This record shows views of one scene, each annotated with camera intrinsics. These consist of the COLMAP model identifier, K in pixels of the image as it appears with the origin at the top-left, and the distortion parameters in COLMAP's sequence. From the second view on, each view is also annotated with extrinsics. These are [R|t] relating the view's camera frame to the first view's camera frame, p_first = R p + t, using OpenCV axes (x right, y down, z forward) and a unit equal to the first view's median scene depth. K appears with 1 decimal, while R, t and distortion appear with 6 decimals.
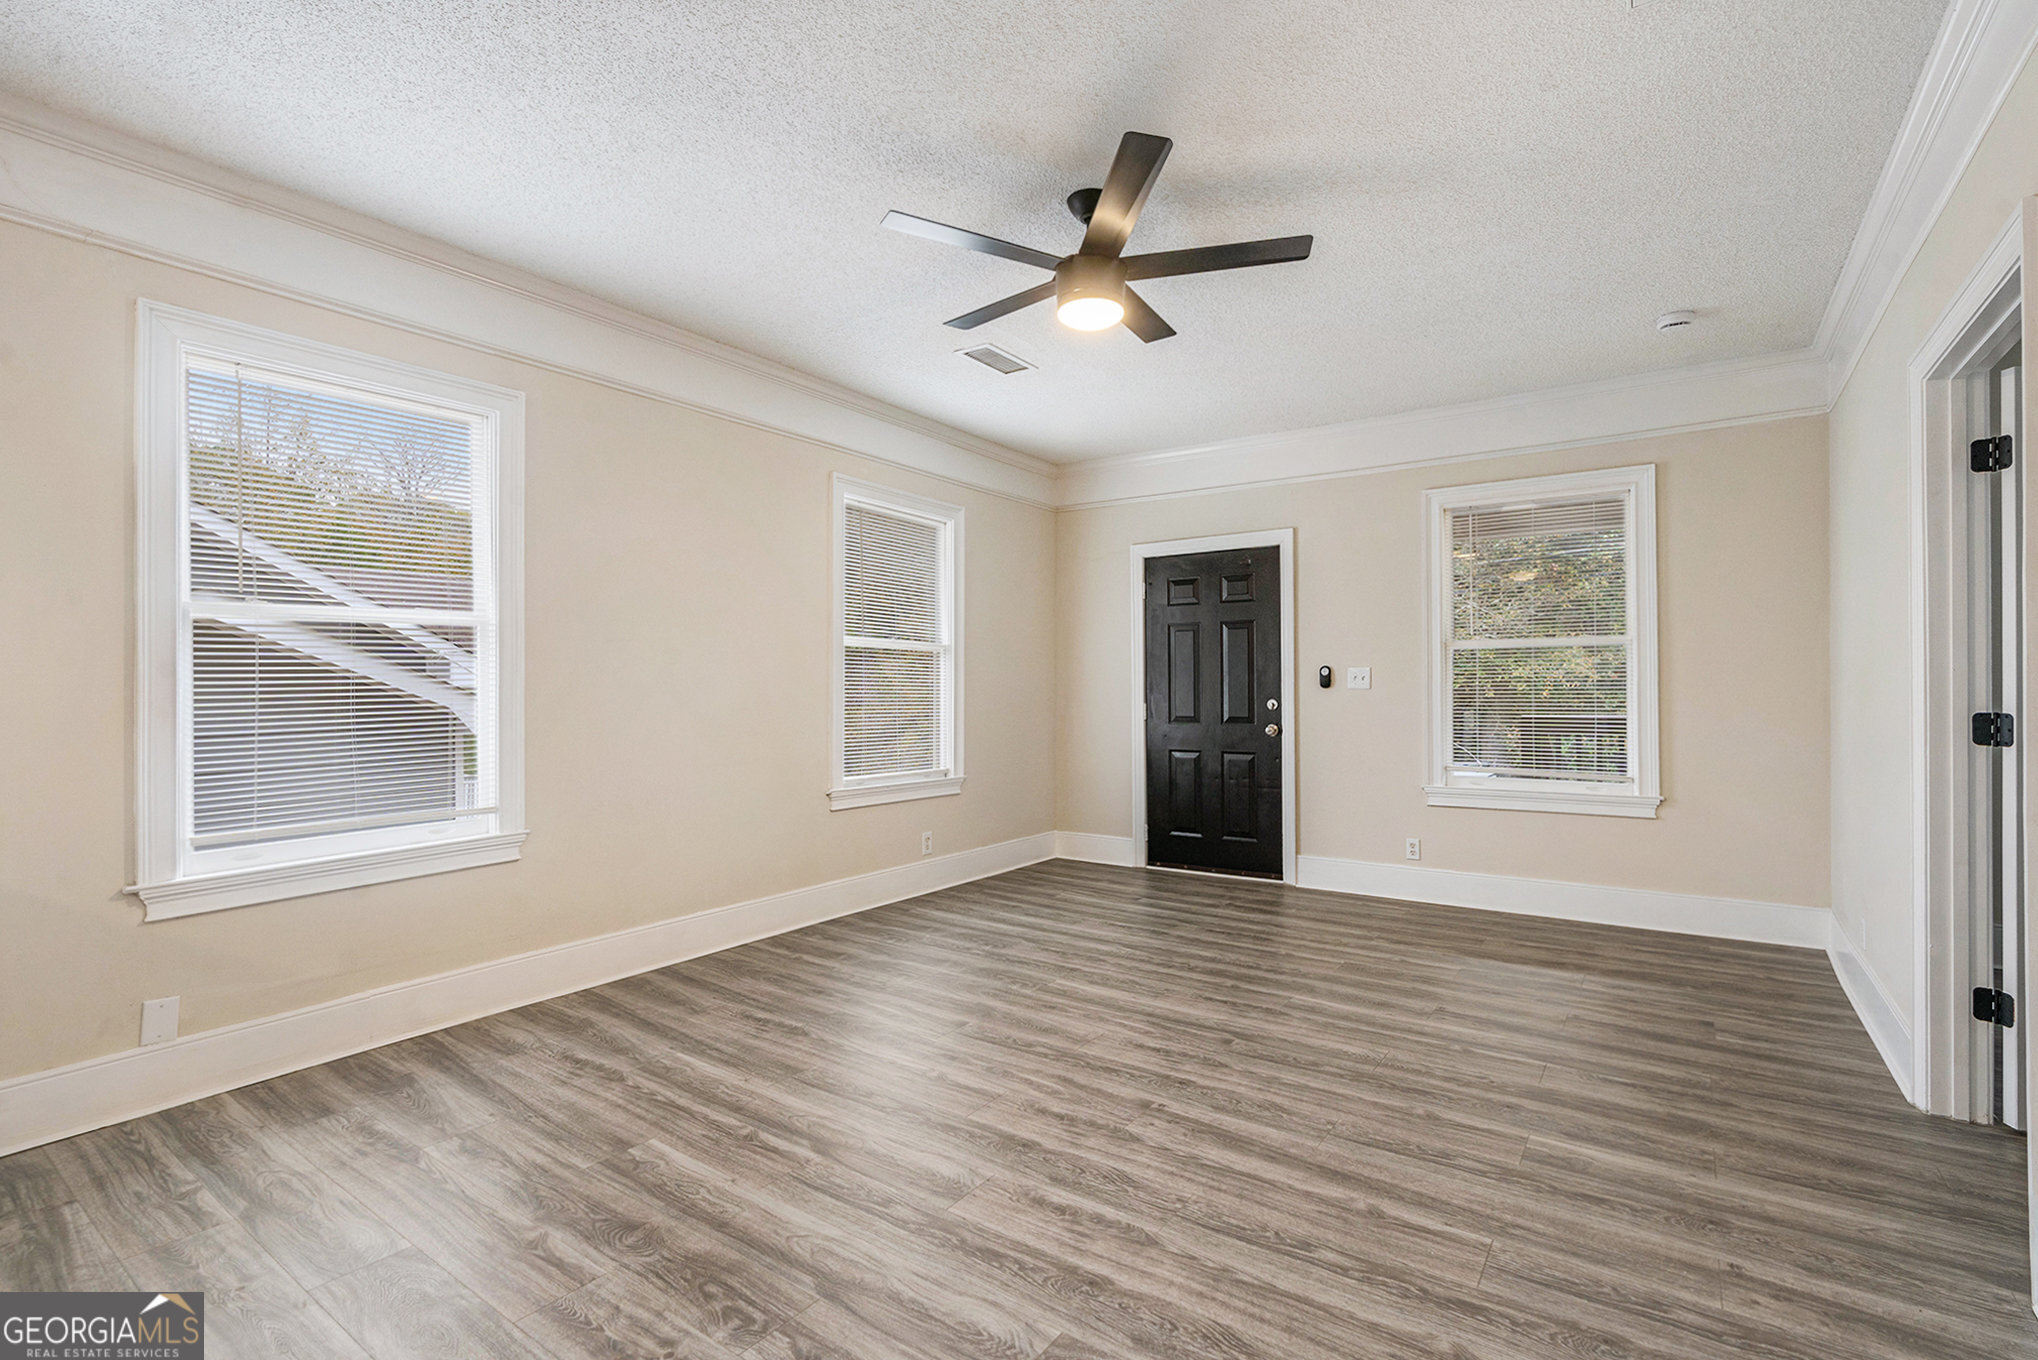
lens RADIAL K [[937.2, 0, 1025.0], [0, 937.2, 670.2], [0, 0, 1]] dist [-0.013722, 0.009486]
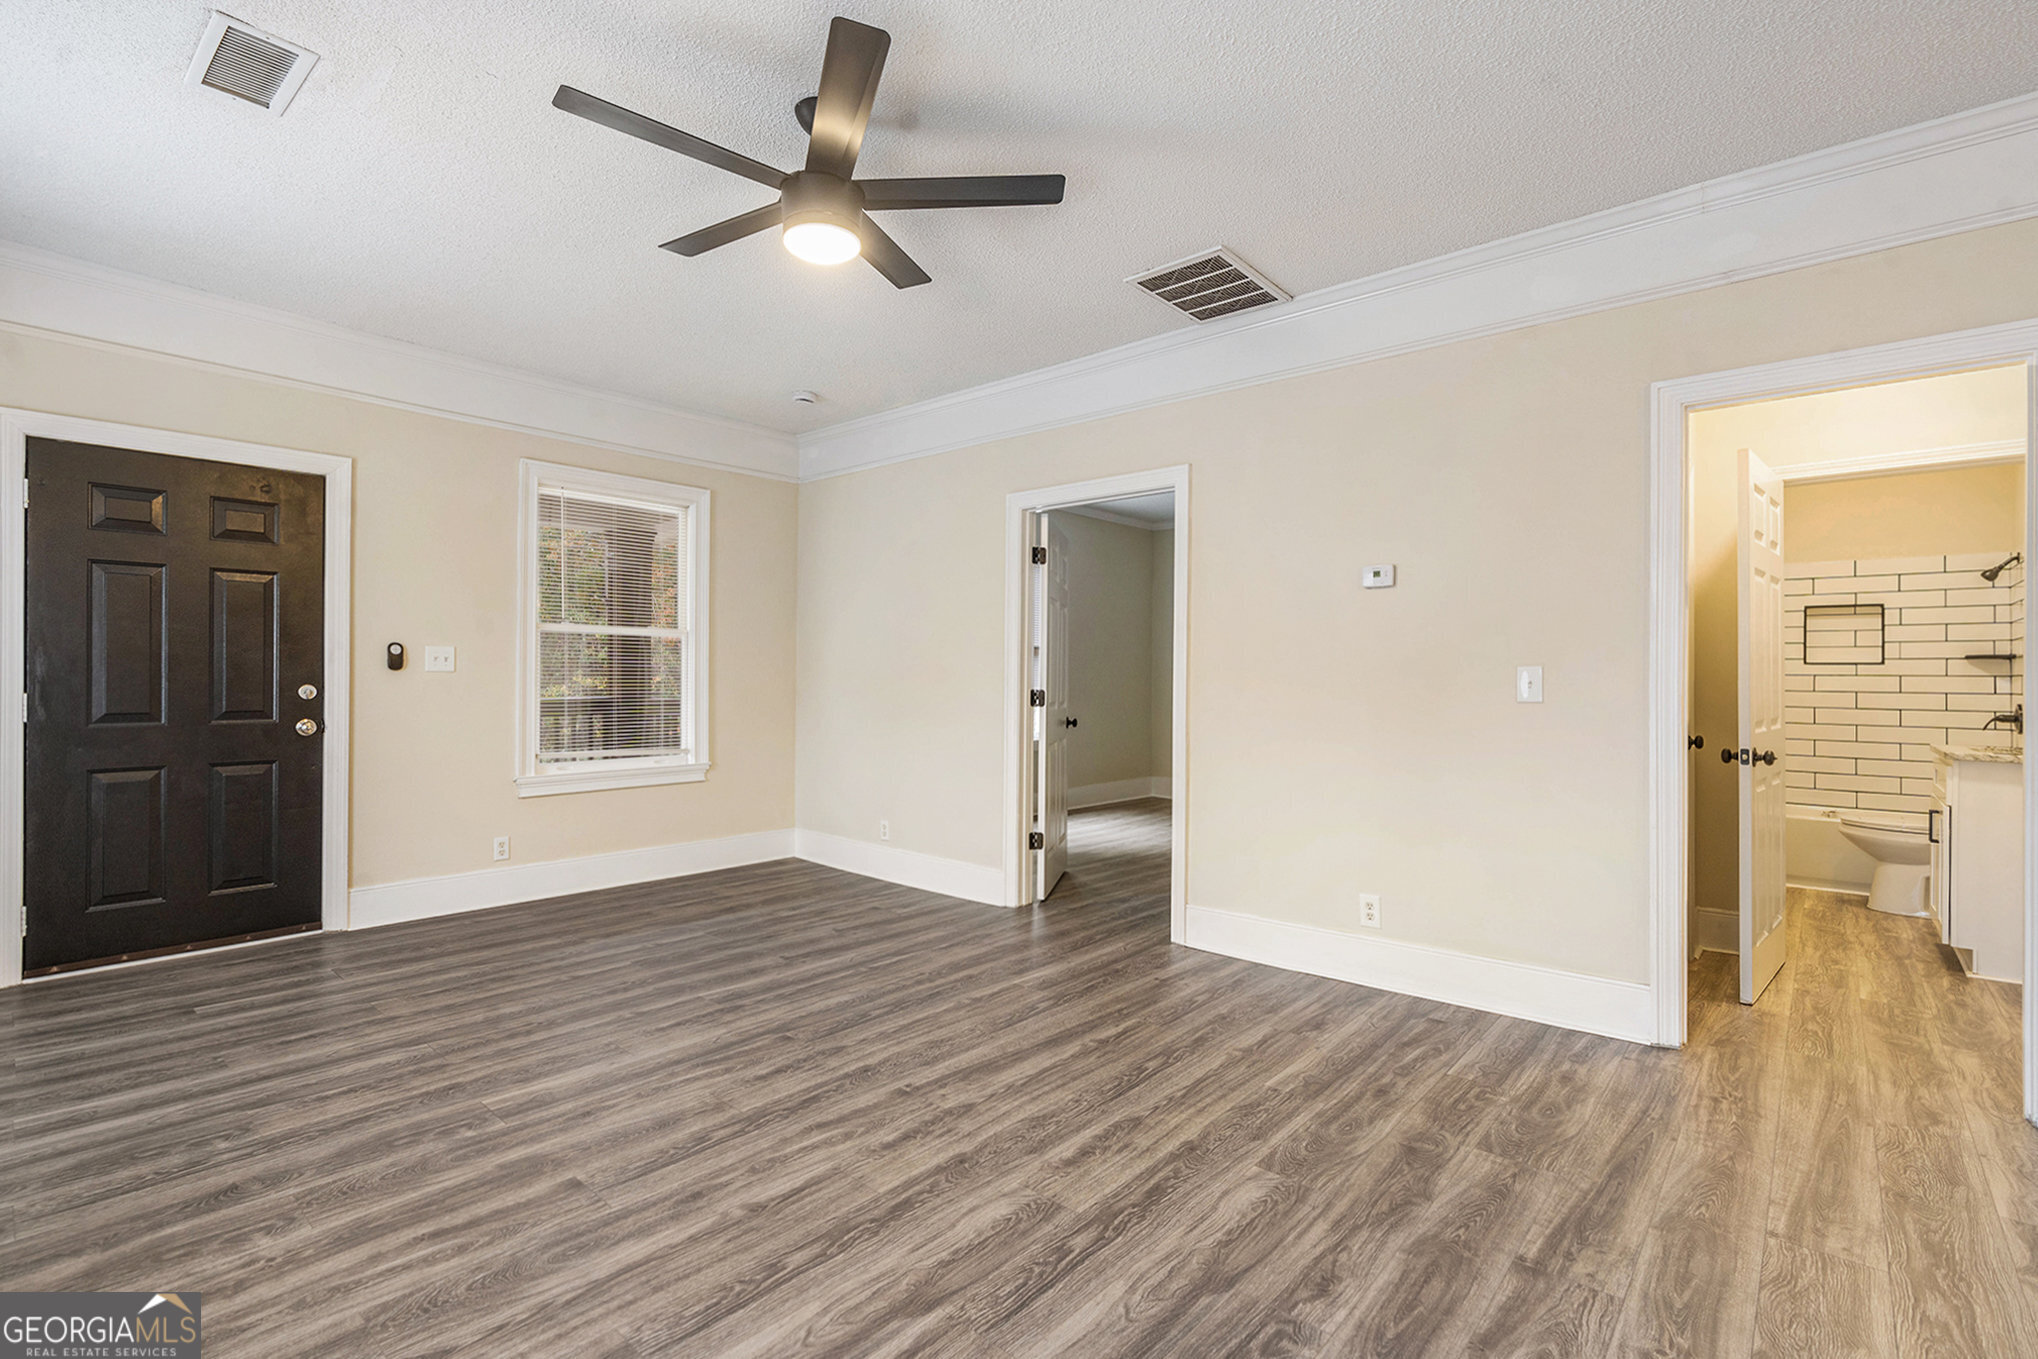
lens RADIAL K [[937.2, 0, 1025.0], [0, 937.2, 669.7], [0, 0, 1]] dist [-0.013722, 0.009486]
pose [[0.101786, 0.012523, 0.994728, -0.702882], [-0.027268, 0.999580, -0.009793, 0.019537], [-0.994433, -0.026127, 0.102085, 0.648970]]
